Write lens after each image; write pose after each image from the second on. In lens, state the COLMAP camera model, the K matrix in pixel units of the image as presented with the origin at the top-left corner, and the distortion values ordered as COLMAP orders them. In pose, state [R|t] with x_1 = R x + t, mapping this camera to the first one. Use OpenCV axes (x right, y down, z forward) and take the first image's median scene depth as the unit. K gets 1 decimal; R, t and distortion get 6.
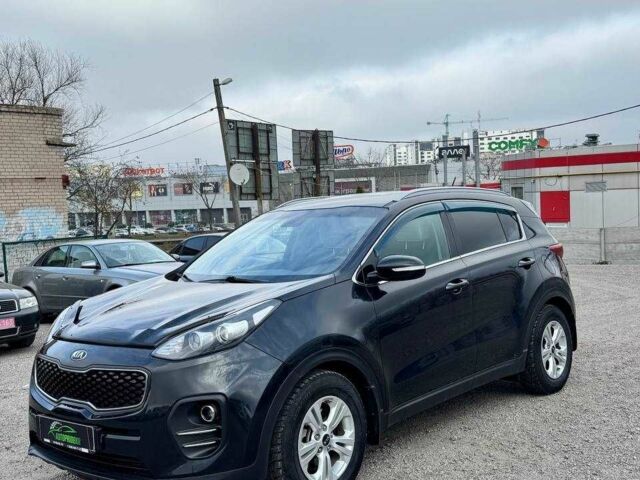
lens RADIAL K [[764.6, 0, 320.0], [0, 764.6, 240.0], [0, 0, 1]] dist [0.072036, -0.010581]
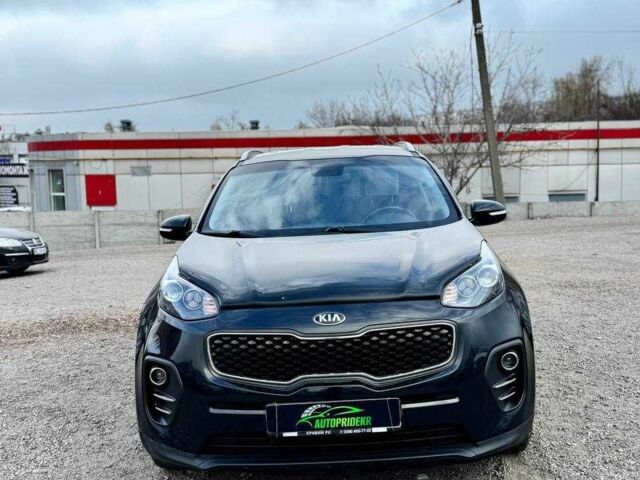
lens RADIAL K [[764.6, 0, 320.0], [0, 764.6, 240.0], [0, 0, 1]] dist [0.072036, -0.010581]
pose [[0.760737, -0.032129, 0.648265, -0.132836], [0.024944, 0.999483, 0.020265, 0.008419], [-0.648581, 0.000754, 0.761145, 0.065353]]
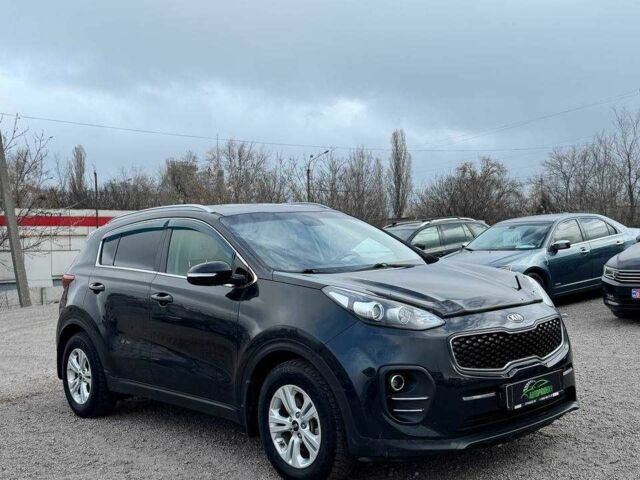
lens RADIAL K [[764.6, 0, 320.0], [0, 764.6, 240.0], [0, 0, 1]] dist [0.072036, -0.010581]
pose [[0.123155, 0.051791, 0.991035, -0.224872], [0.075103, 0.995287, -0.061346, 0.014050], [-0.989541, 0.081984, 0.118685, 0.181718]]
